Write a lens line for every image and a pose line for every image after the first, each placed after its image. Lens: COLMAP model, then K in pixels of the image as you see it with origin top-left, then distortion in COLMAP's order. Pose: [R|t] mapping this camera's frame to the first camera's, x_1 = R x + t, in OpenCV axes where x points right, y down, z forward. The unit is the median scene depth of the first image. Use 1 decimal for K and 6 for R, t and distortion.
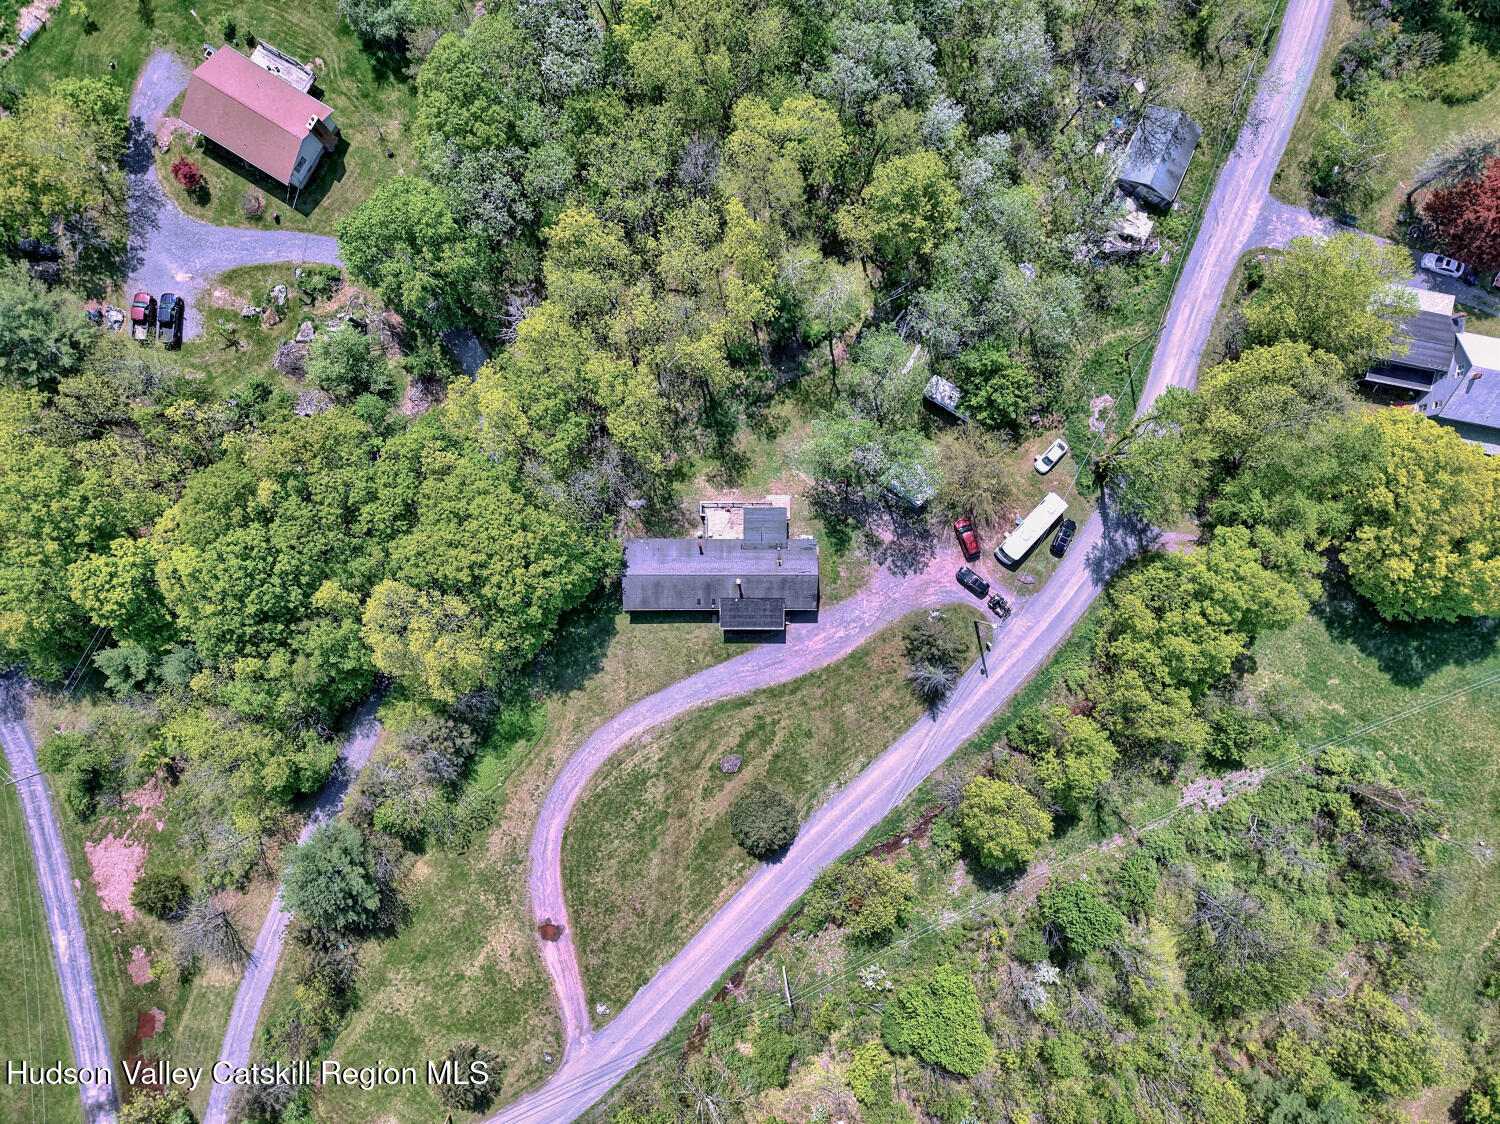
lens RADIAL K [[1046.8, 0, 750.5], [0, 1046.8, 569.3], [0, 0, 1]] dist [0.095633, -0.201410]
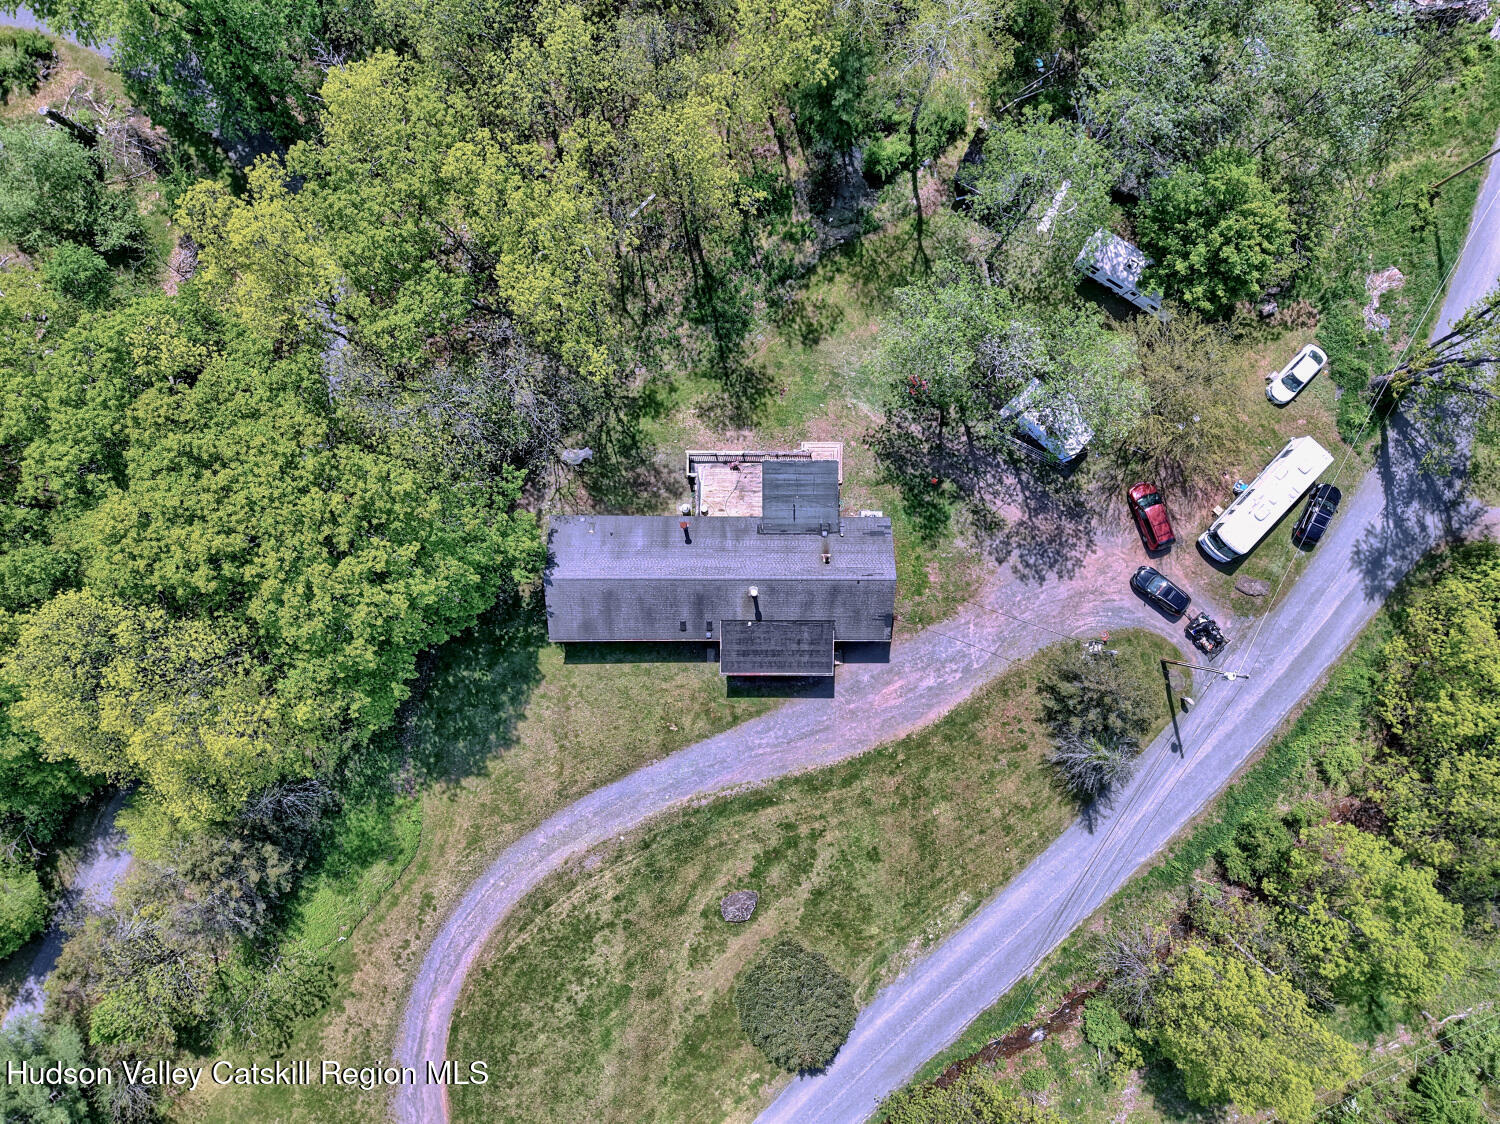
lens RADIAL K [[1046.8, 0, 750.5], [0, 1046.8, 569.3], [0, 0, 1]] dist [0.095633, -0.201410]
pose [[0.999984, 0.001980, -0.005326, -0.009660], [-0.002006, 0.999986, -0.004913, 0.002728], [0.005316, 0.004923, 0.999974, 0.422274]]
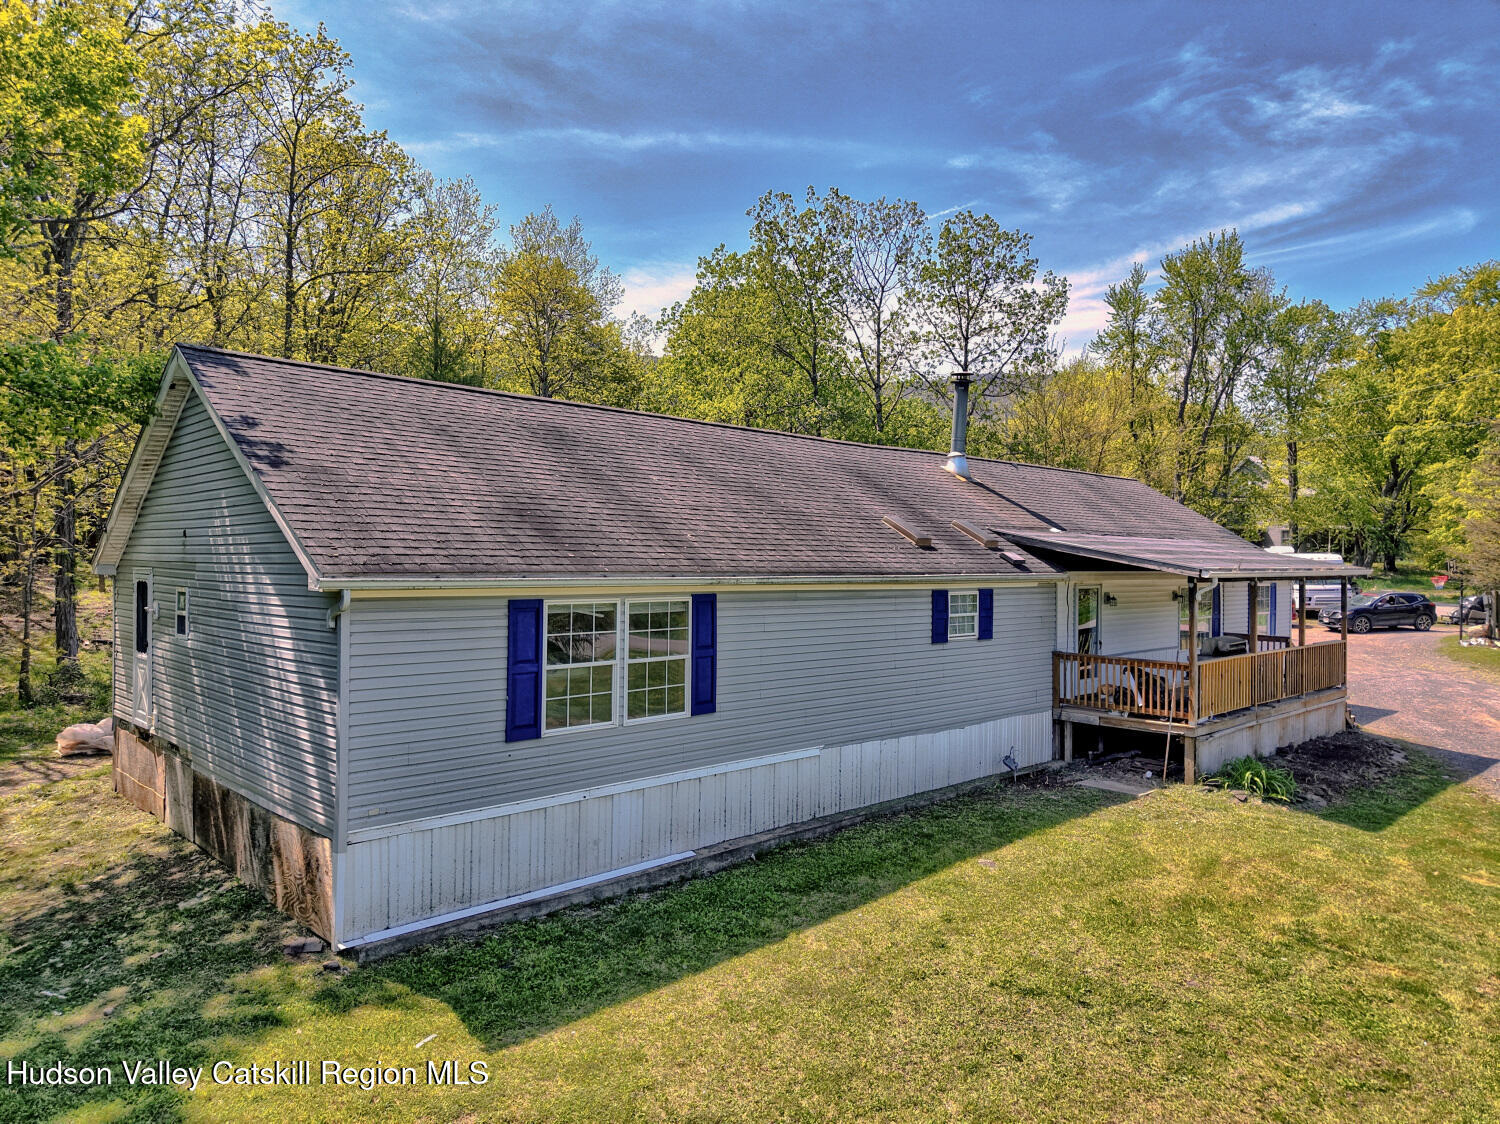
lens RADIAL K [[996.2, 0, 750.2], [0, 996.2, 582.0], [0, 0, 1]] dist [0.020139, -0.013963]
pose [[0.719254, -0.041383, 0.693514, -0.141728], [0.694459, 0.014071, -0.719394, 0.100687], [0.020012, 0.999044, 0.038859, 0.972927]]
